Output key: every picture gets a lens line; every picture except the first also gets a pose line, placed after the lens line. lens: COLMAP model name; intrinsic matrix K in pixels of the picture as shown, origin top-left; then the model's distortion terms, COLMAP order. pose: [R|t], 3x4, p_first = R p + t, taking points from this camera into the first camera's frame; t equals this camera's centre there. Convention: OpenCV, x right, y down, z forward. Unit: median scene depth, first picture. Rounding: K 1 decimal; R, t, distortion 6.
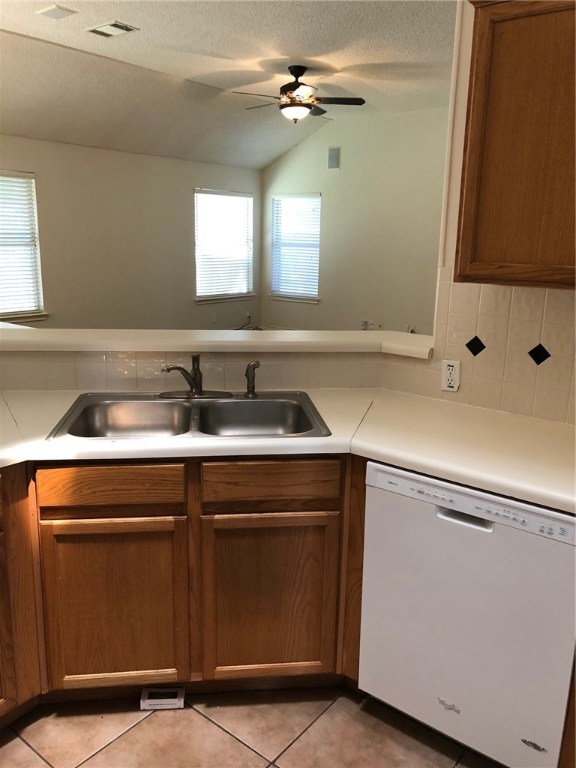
lens RADIAL K [[632.4, 0, 288.0], [0, 632.4, 384.0], [0, 0, 1]] dist [0.000757, 0.000779]
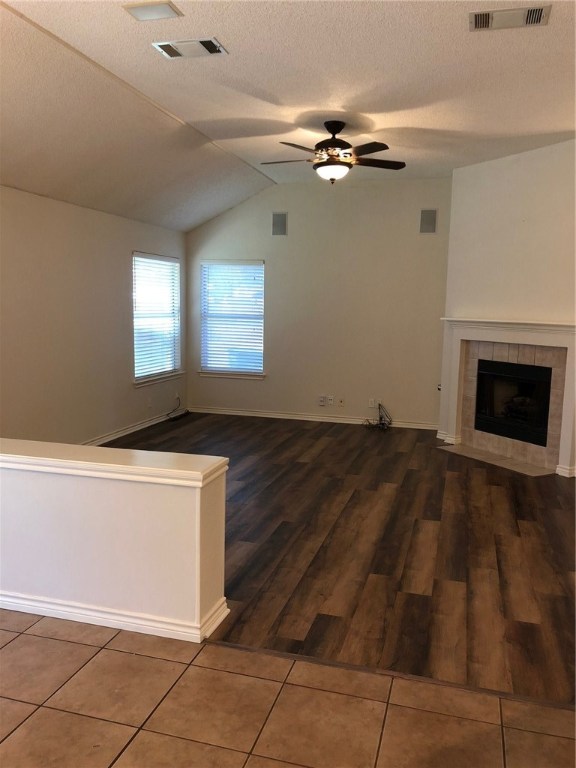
lens RADIAL K [[623.8, 0, 284.1], [0, 623.8, 389.0], [0, 0, 1]] dist [0.010341, 0.006278]
pose [[0.928374, -0.051643, 0.368041, -0.263699], [0.084393, 0.993722, -0.073442, -0.046879], [-0.361938, 0.099242, 0.926905, 0.165410]]
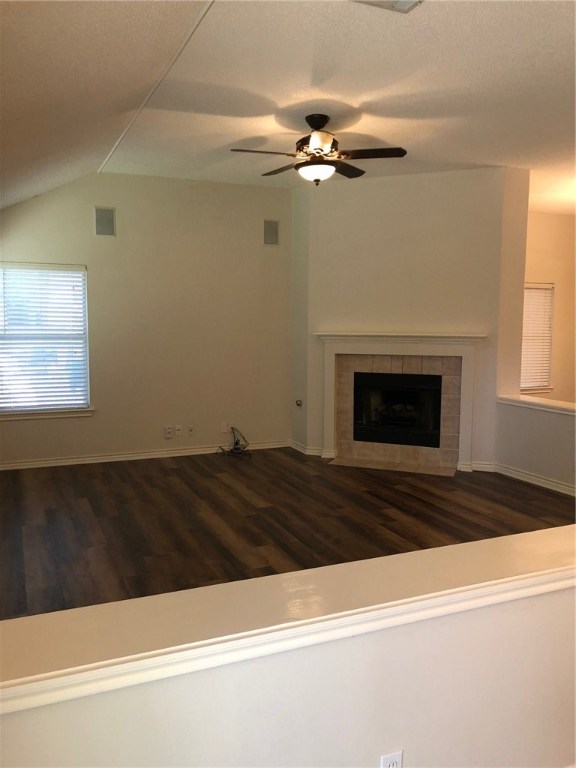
lens RADIAL K [[623.8, 0, 284.1], [0, 623.8, 389.0], [0, 0, 1]] dist [0.010341, 0.006278]
pose [[0.480934, -0.115309, 0.869141, -0.479442], [0.204842, 0.978656, 0.016490, -0.128123], [-0.852492, 0.170106, 0.494289, 0.472671]]
